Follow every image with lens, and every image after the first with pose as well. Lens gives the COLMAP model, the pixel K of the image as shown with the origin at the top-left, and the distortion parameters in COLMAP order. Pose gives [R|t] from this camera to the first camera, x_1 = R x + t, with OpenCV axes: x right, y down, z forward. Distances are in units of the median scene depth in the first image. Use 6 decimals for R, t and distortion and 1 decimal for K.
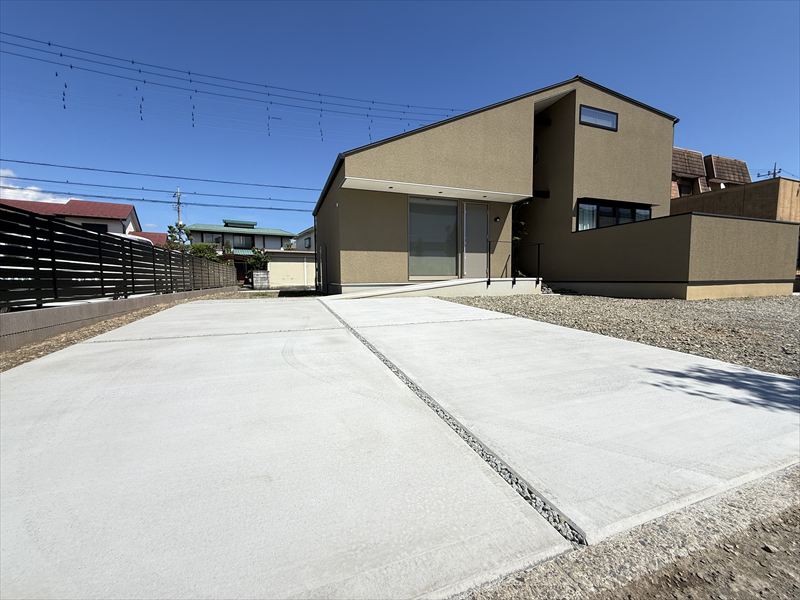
lens RADIAL K [[317.2, 0, 400.0], [0, 317.2, 300.0], [0, 0, 1]] dist [0.002812, 0.000242]
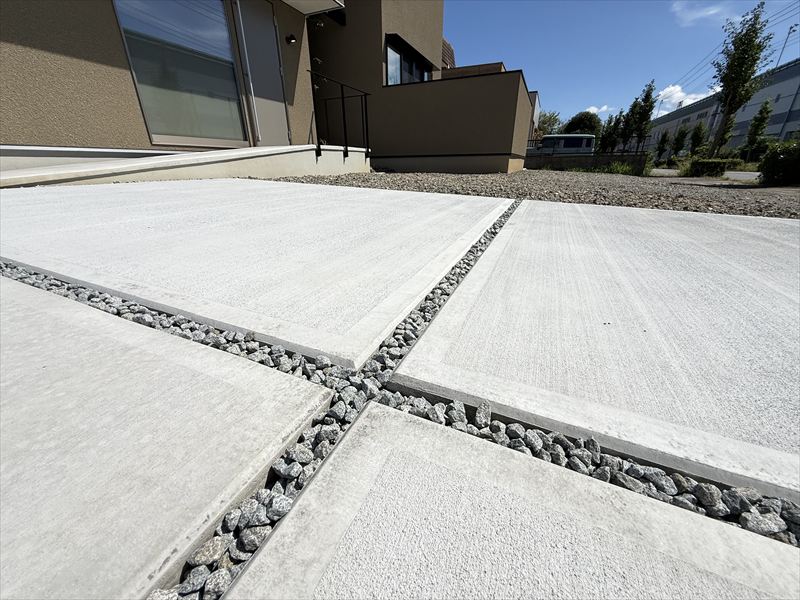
lens RADIAL K [[317.2, 0, 400.0], [0, 317.2, 300.0], [0, 0, 1]] dist [0.002812, 0.000242]
pose [[0.684290, -0.284809, 0.671291, -0.100268], [0.045135, 0.935350, 0.350833, 0.004634], [-0.727812, -0.209772, 0.652905, 0.358852]]
